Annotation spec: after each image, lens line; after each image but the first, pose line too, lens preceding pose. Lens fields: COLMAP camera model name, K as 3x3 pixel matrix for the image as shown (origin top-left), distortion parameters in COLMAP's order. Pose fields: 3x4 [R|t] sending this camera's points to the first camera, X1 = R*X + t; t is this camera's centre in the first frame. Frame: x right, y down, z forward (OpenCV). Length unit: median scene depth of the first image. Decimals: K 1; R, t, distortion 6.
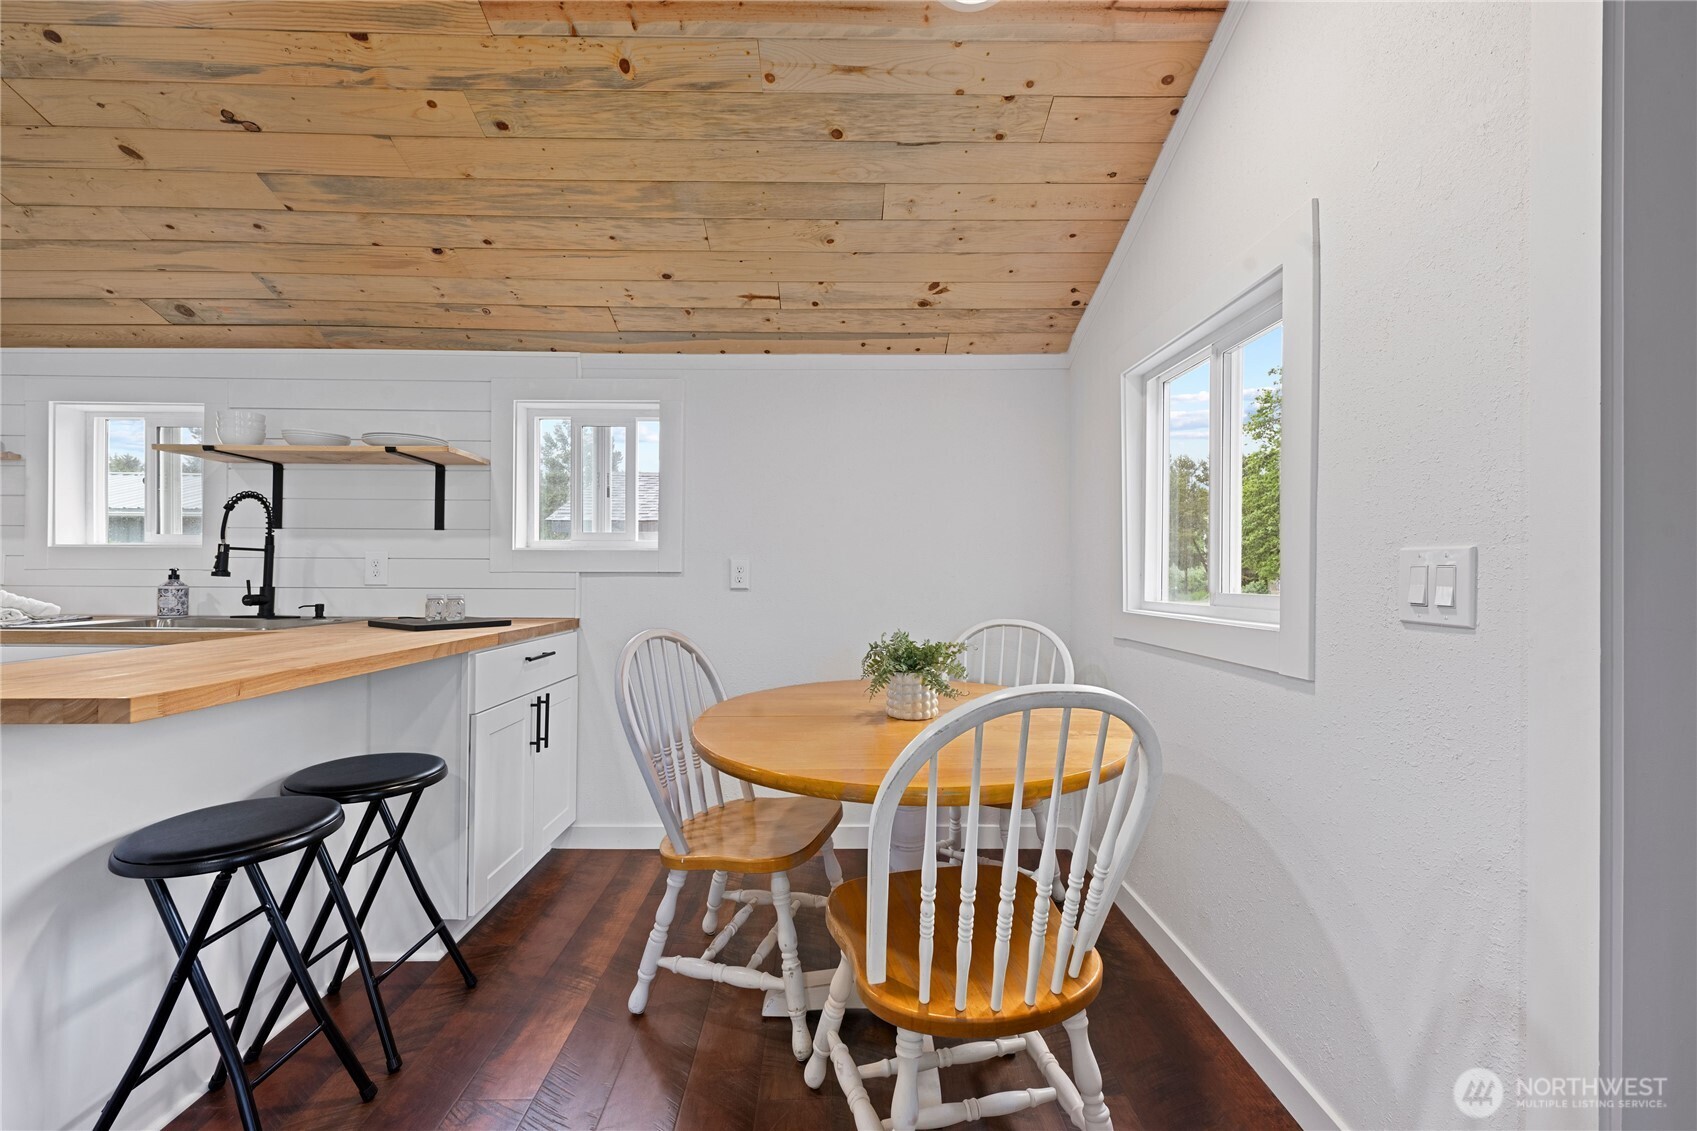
lens RADIAL K [[672.7, 0, 850.1], [0, 672.7, 564.6], [0, 0, 1]] dist [0.000259, -0.000011]
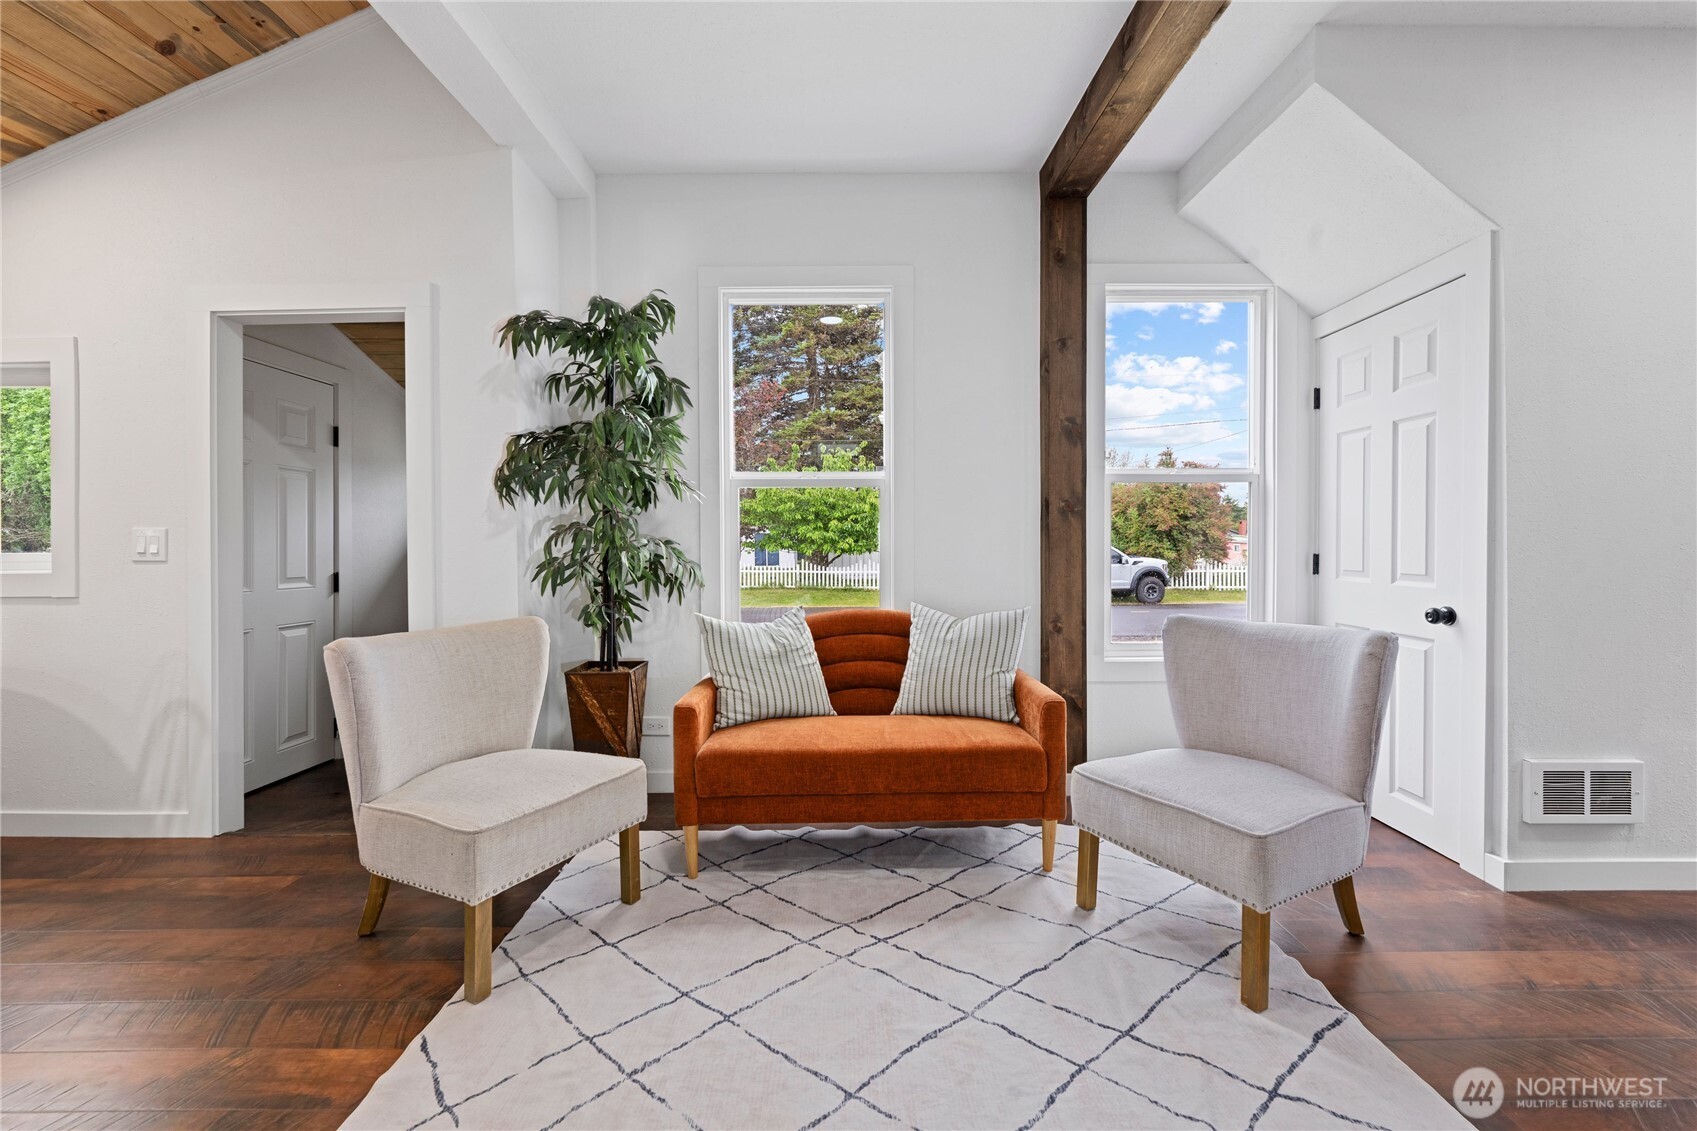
lens RADIAL K [[672.7, 0, 853.7], [0, 672.7, 553.9], [0, 0, 1]] dist [0.000259, -0.000011]
pose [[0.028663, -0.021276, 0.999363, -0.669823], [-0.011360, 0.999702, 0.021609, -0.007595], [-0.999525, -0.011973, 0.028413, -0.725234]]
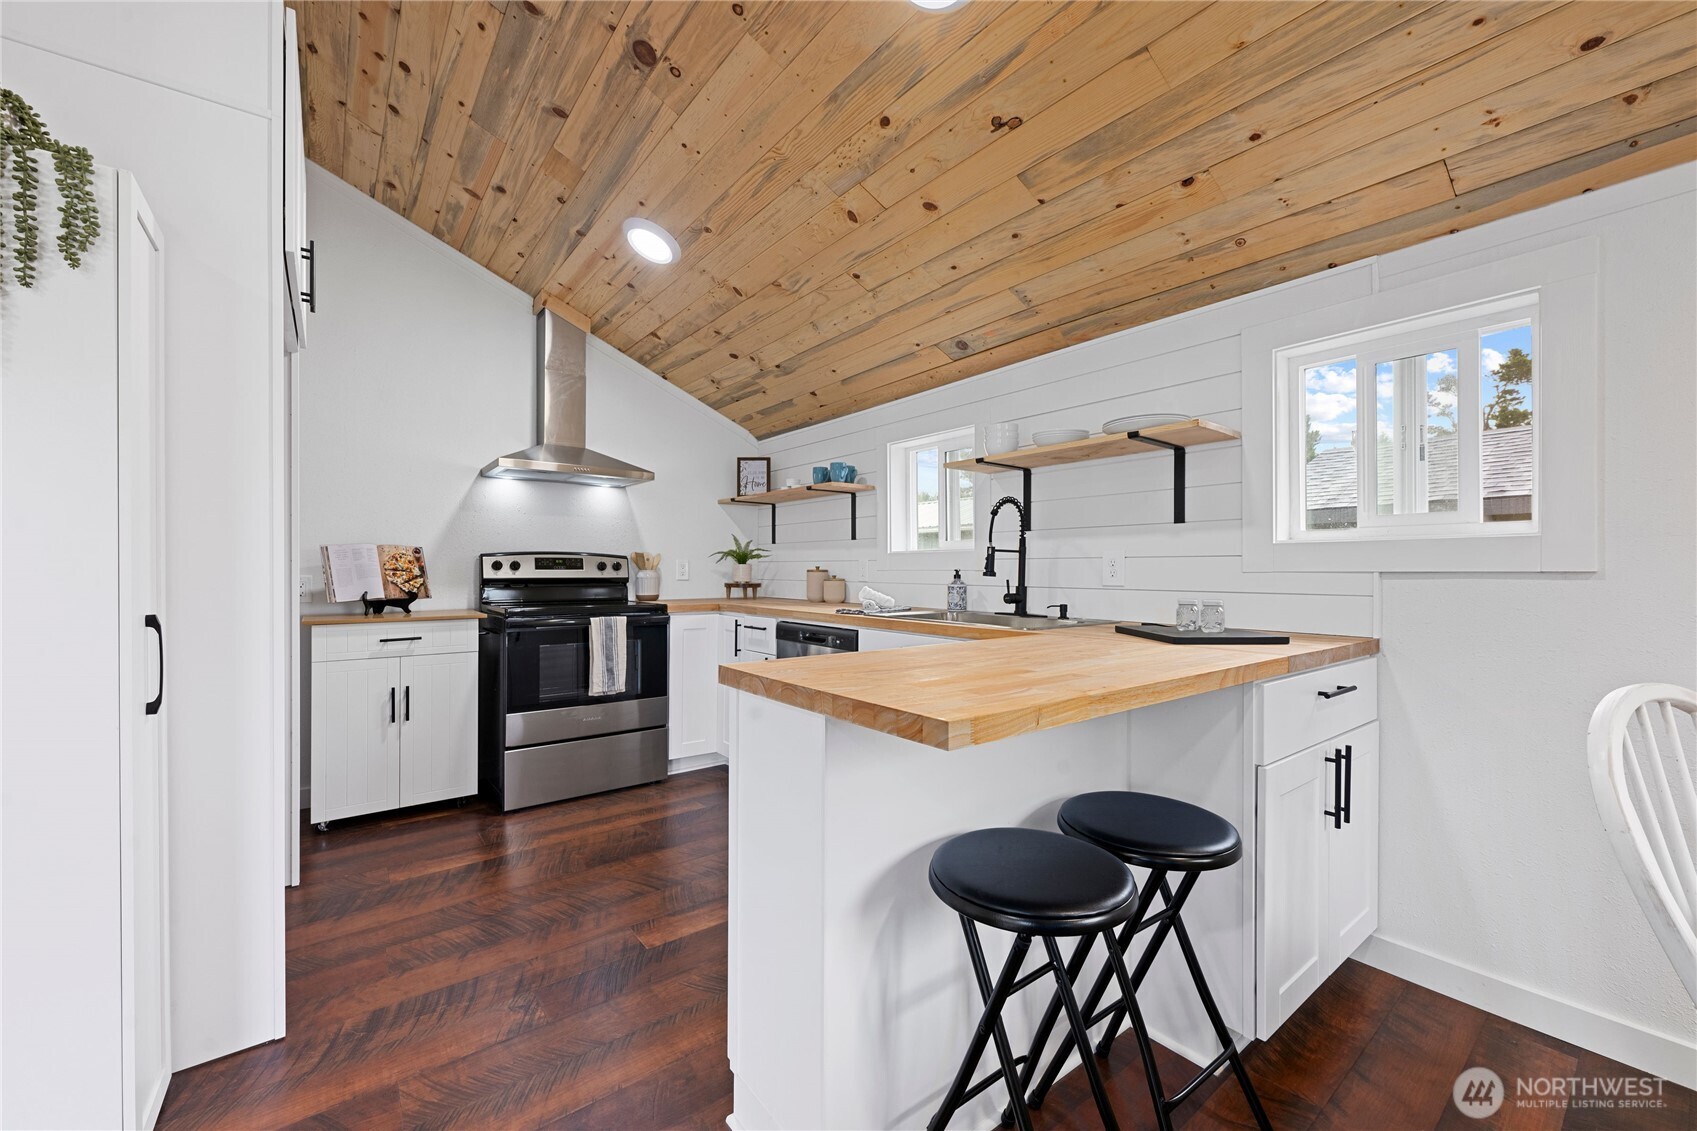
lens RADIAL K [[672.7, 0, 846.6], [0, 672.7, 567.9], [0, 0, 1]] dist [0.000259, -0.000011]
pose [[0.592941, -0.006226, -0.805222, -0.200338], [0.010491, 0.999945, -0.000006, 0.001338], [0.805177, -0.008444, 0.592974, 0.171589]]
